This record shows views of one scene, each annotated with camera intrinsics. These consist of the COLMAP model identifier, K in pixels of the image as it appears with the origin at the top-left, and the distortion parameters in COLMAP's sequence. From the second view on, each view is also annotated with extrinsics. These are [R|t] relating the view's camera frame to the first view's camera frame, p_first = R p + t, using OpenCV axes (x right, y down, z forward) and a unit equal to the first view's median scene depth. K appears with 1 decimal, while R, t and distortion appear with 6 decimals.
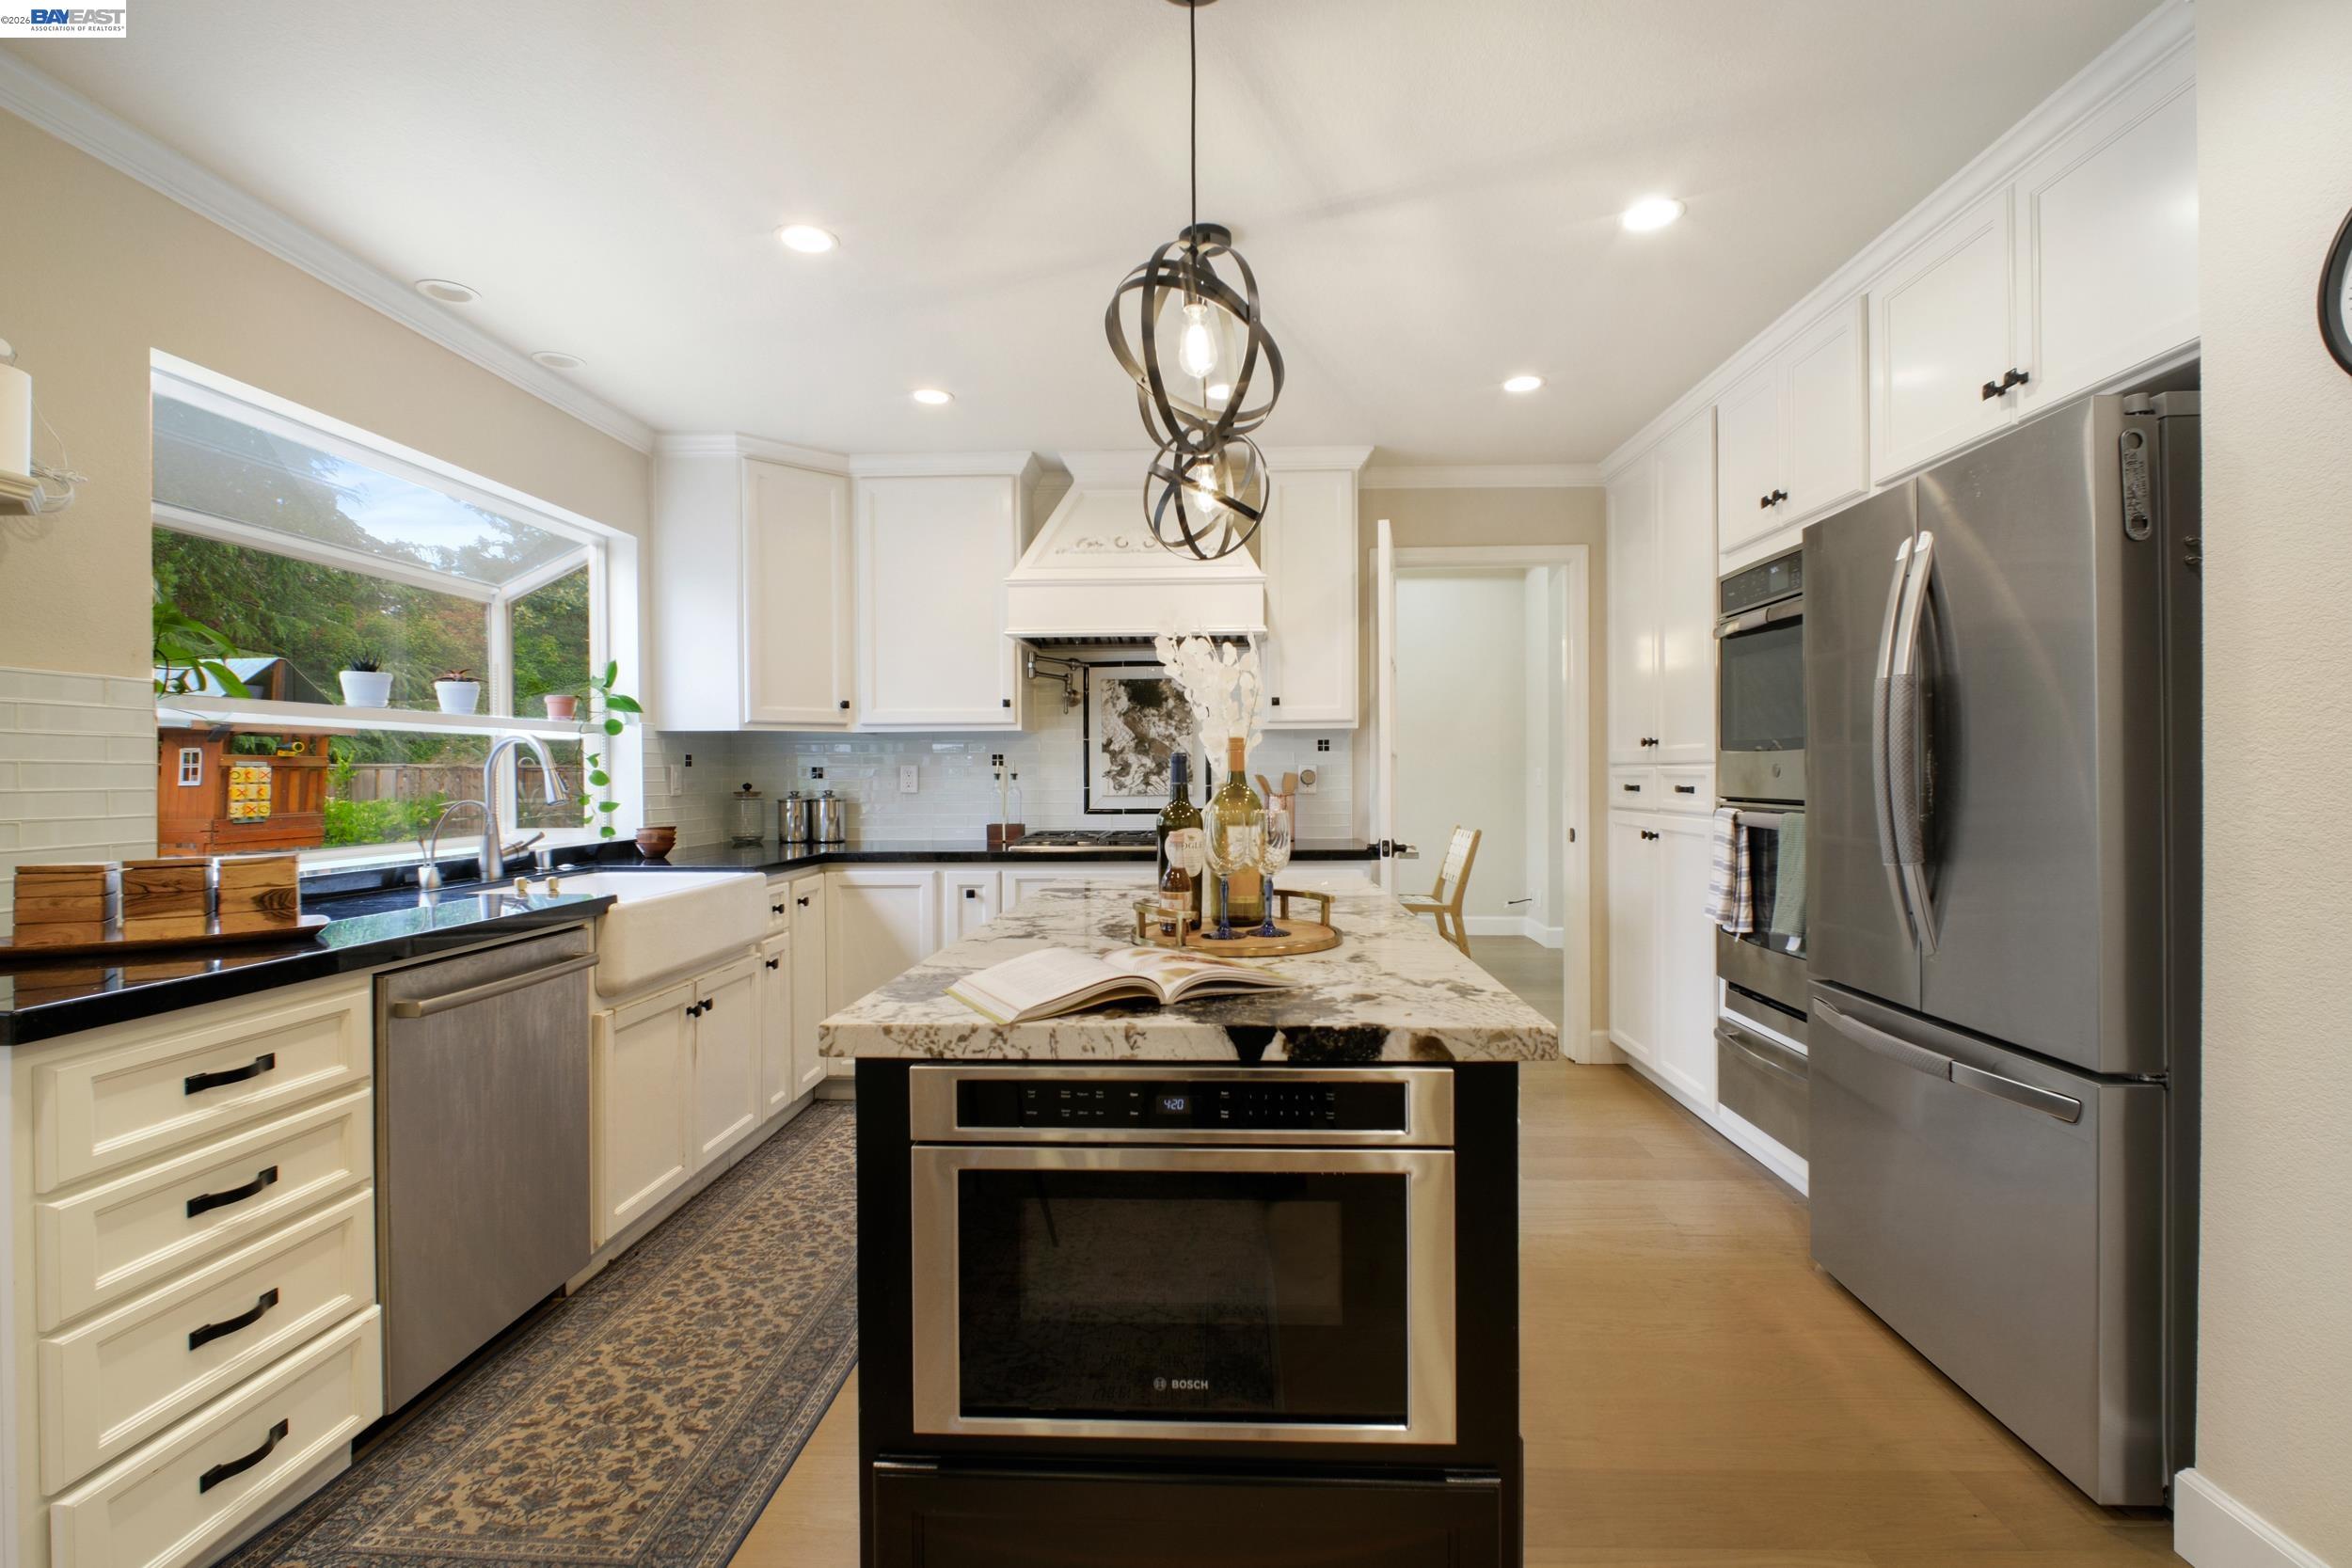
lens RADIAL K [[1099.6, 0, 1176.0], [0, 1099.6, 784.0], [0, 0, 1]] dist [-0.000860, 0.000378]
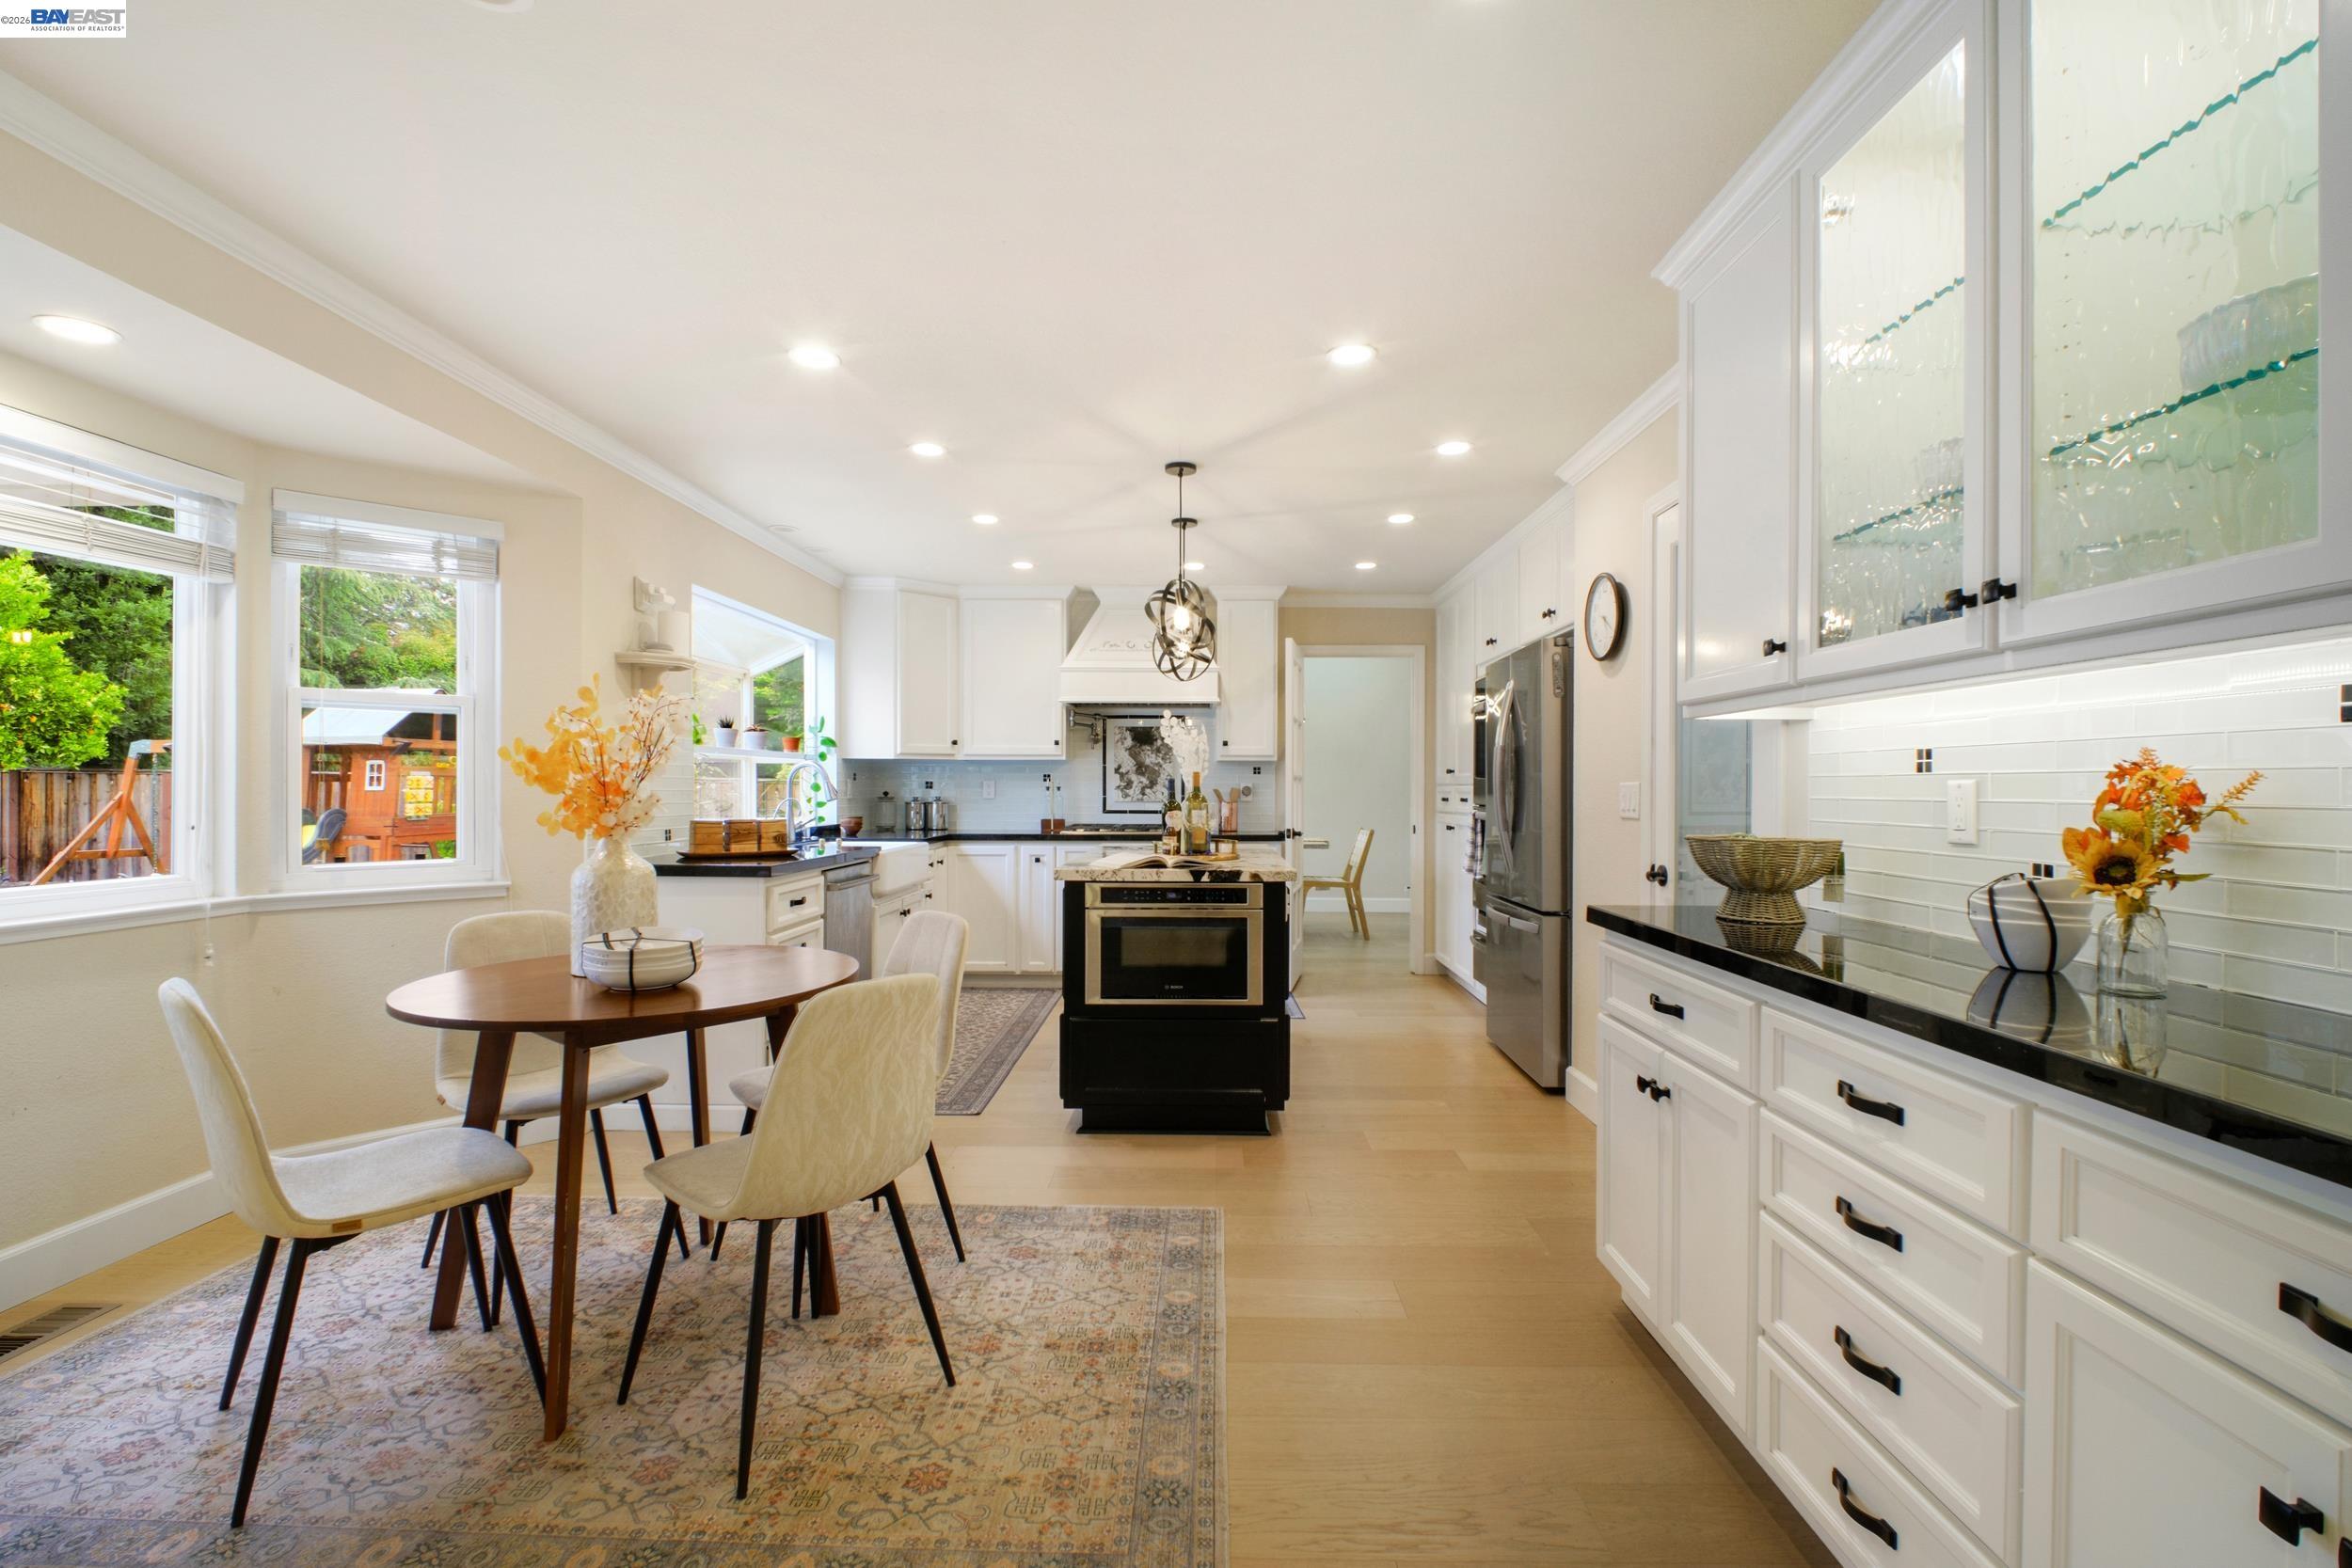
lens RADIAL K [[1099.6, 0, 1176.0], [0, 1099.6, 784.0], [0, 0, 1]] dist [-0.000860, 0.000378]
pose [[0.999637, 0.009510, 0.025191, -0.021924], [-0.009172, 0.999867, -0.013481, 0.006863], [-0.025316, 0.013245, 0.999592, -0.628651]]
